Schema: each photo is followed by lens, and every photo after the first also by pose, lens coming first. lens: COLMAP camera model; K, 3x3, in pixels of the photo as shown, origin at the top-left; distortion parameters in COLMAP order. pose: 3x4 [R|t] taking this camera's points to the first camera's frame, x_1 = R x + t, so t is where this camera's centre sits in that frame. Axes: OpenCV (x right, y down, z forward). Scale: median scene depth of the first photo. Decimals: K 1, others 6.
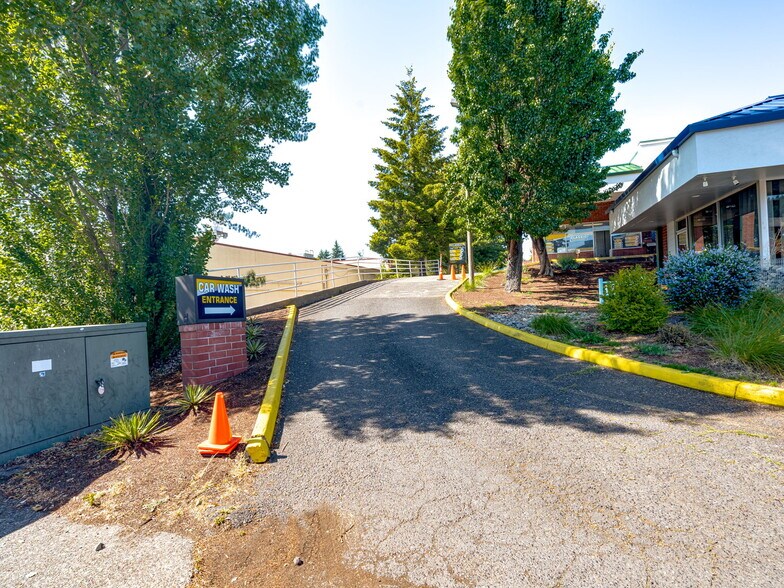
lens RADIAL K [[406.0, 0, 391.1], [0, 406.0, 285.7], [0, 0, 1]] dist [-0.001893, 0.001435]
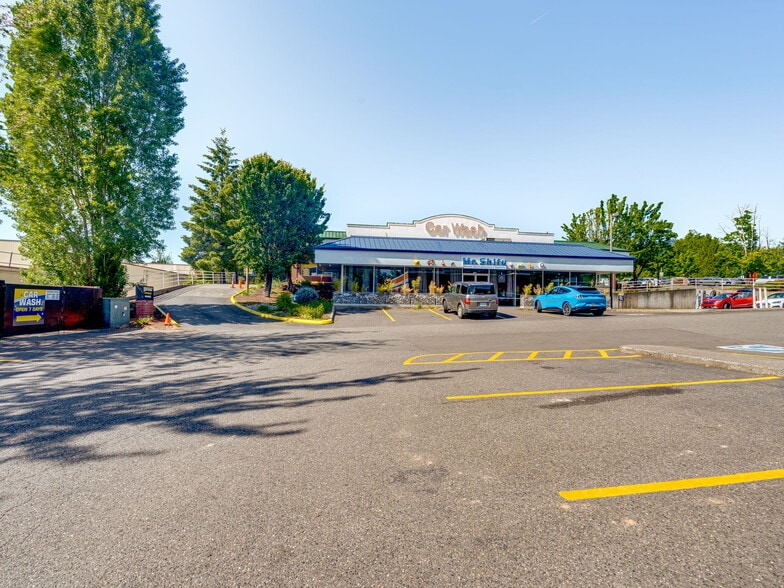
lens RADIAL K [[398.5, 0, 390.0], [0, 398.5, 296.2], [0, 0, 1]] dist [-0.002728, -0.000119]
pose [[0.889748, 0.063178, 0.452058, -0.039605], [-0.068430, 0.997645, -0.004744, -0.015774], [-0.451293, -0.026713, 0.891976, -0.739873]]
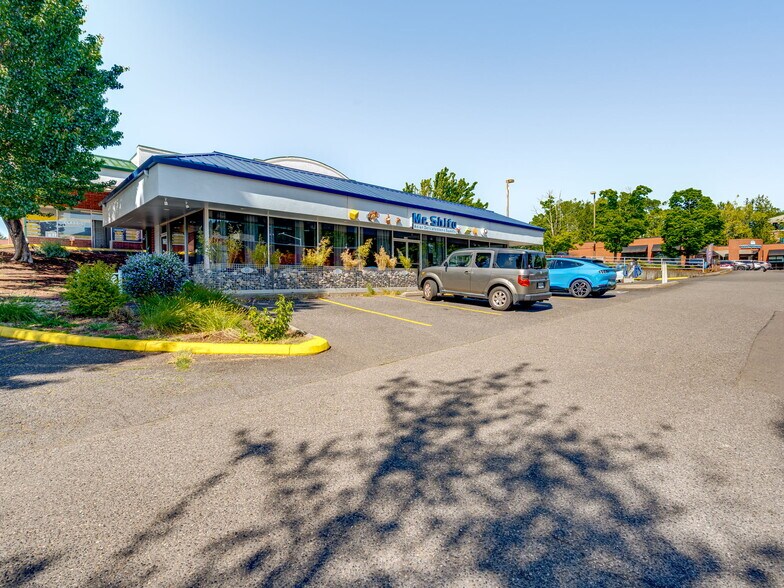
lens RADIAL K [[398.5, 0, 390.0], [0, 398.5, 296.2], [0, 0, 1]] dist [-0.002728, -0.000119]
pose [[0.458882, 0.006752, 0.888472, -0.016993], [-0.045468, 0.998839, 0.015892, -0.000644], [-0.887333, -0.047689, 0.458656, -0.106551]]
